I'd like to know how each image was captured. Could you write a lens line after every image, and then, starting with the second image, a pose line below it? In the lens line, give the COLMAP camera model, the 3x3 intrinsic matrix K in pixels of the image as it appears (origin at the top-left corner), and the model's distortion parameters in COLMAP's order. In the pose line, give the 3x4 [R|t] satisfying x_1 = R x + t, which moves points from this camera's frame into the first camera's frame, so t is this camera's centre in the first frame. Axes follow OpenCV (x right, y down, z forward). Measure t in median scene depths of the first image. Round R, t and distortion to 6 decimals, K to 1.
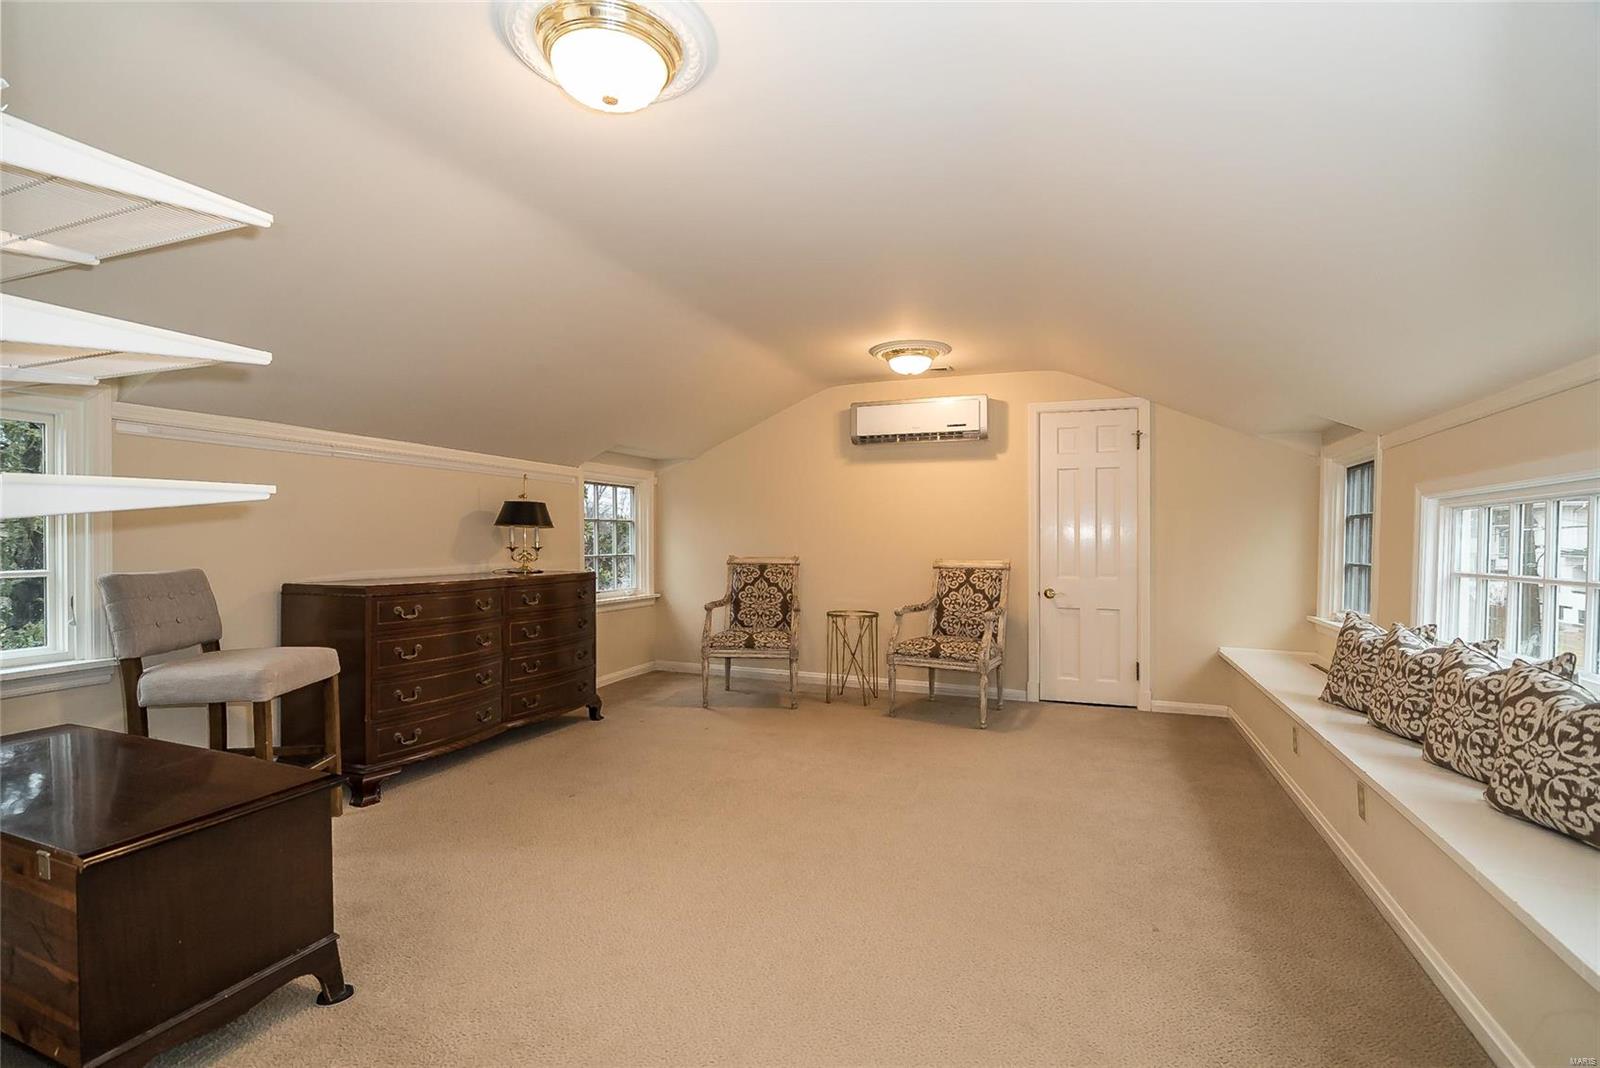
lens RADIAL K [[695.2, 0, 792.9], [0, 695.2, 538.1], [0, 0, 1]] dist [0.000198, 0.000047]
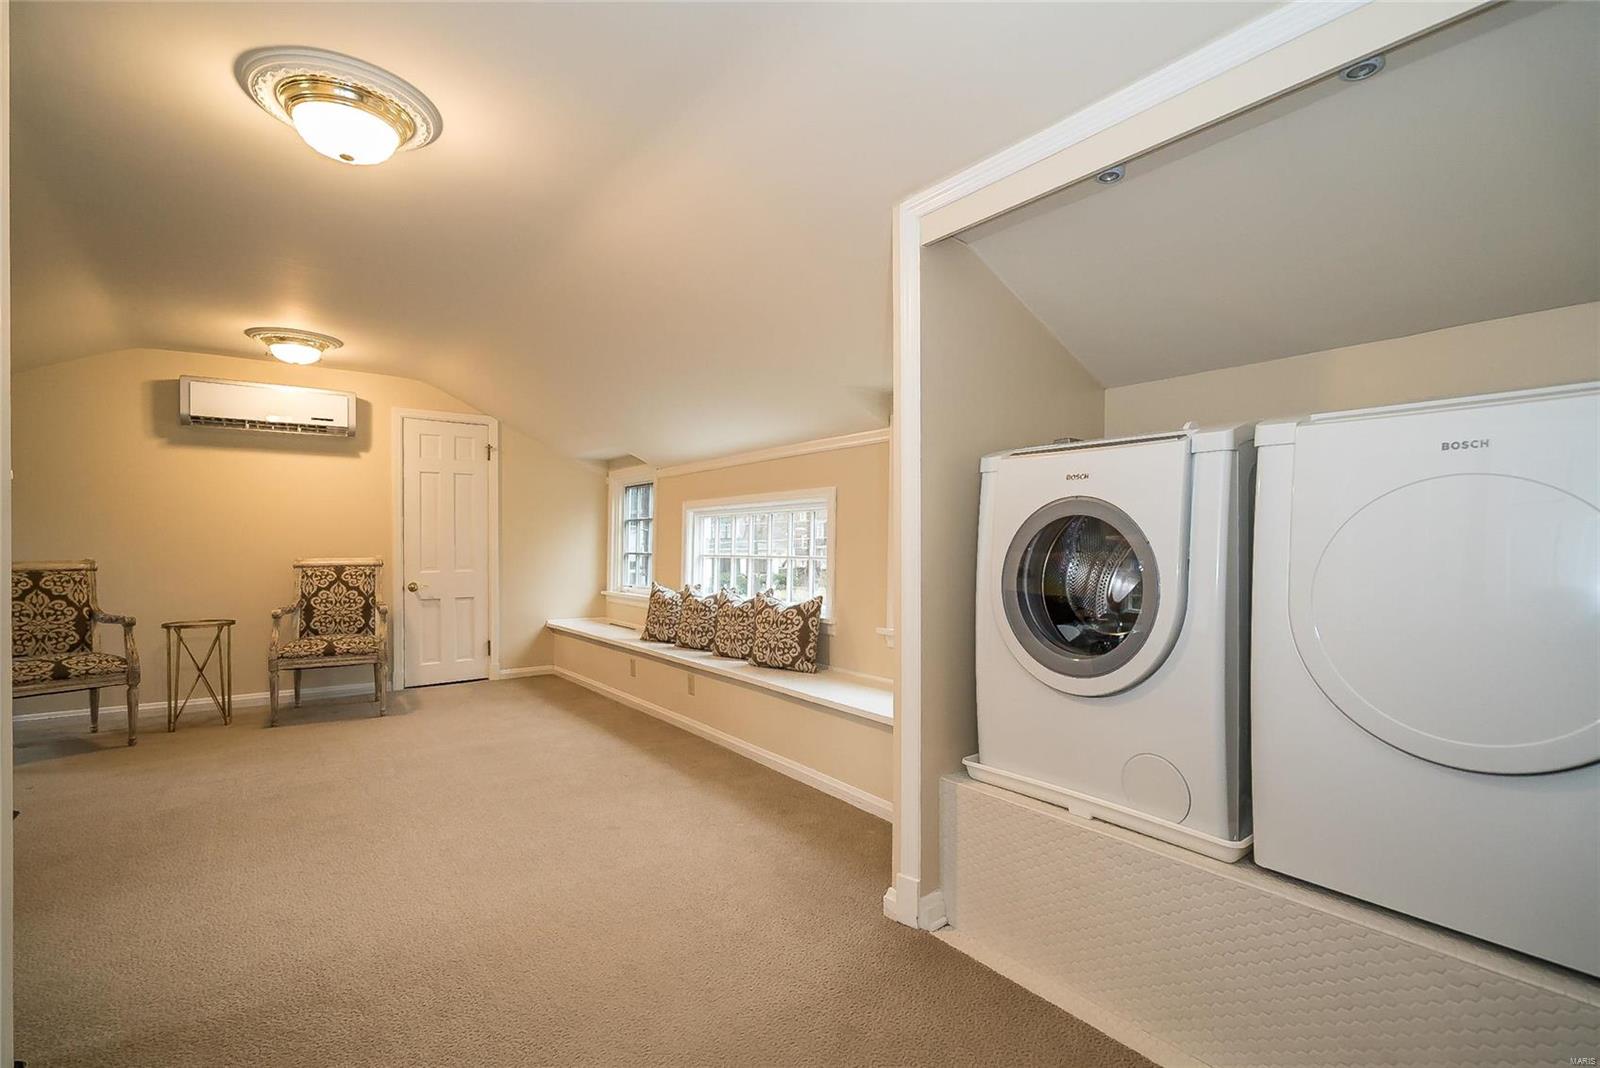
lens RADIAL K [[753.6, 0, 753.3], [0, 753.6, 536.1], [0, 0, 1]] dist [0.000190, 0.000165]
pose [[0.566308, -0.001959, 0.824191, -0.302521], [0.002175, 0.999997, 0.000882, 0.001276], [-0.824191, 0.001293, 0.566311, -0.095796]]
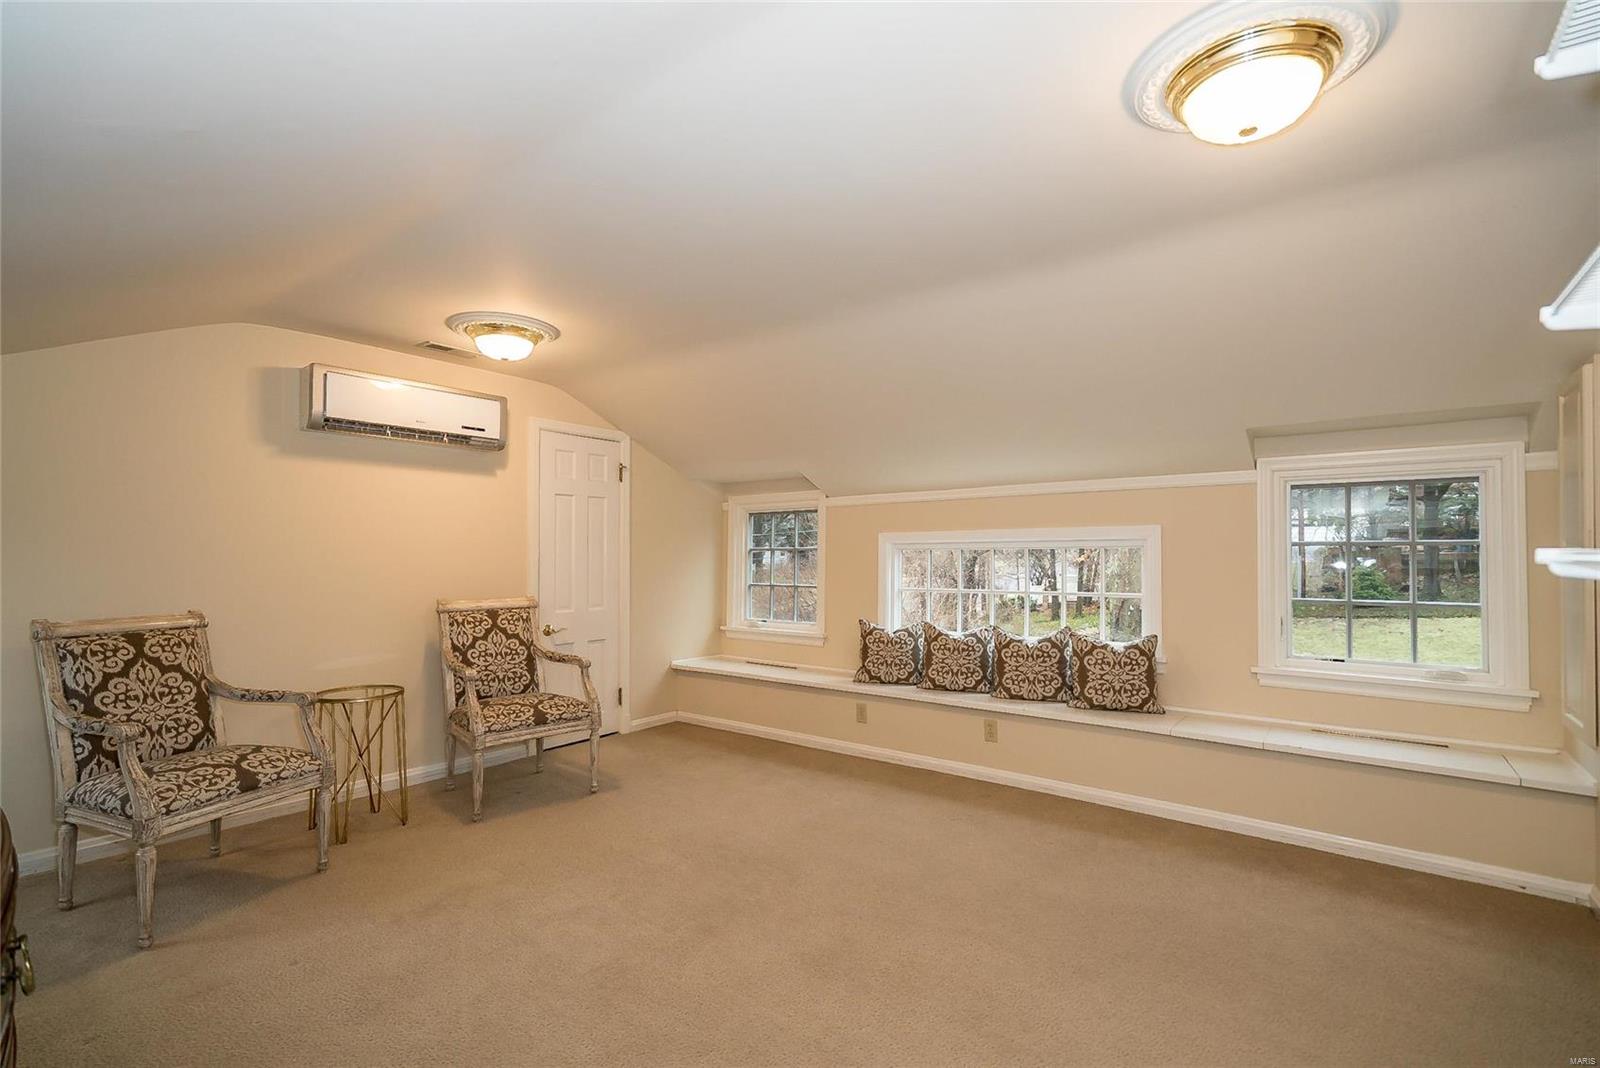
lens RADIAL K [[728.7, 0, 800.0], [0, 728.7, 534.0], [0, 0, 1]] dist [-0.003814, 0.000155]
pose [[0.306626, 0.021277, 0.951592, -0.449556], [0.002584, 0.999728, -0.023186, -0.023610], [-0.951827, 0.009568, 0.306487, 0.409712]]
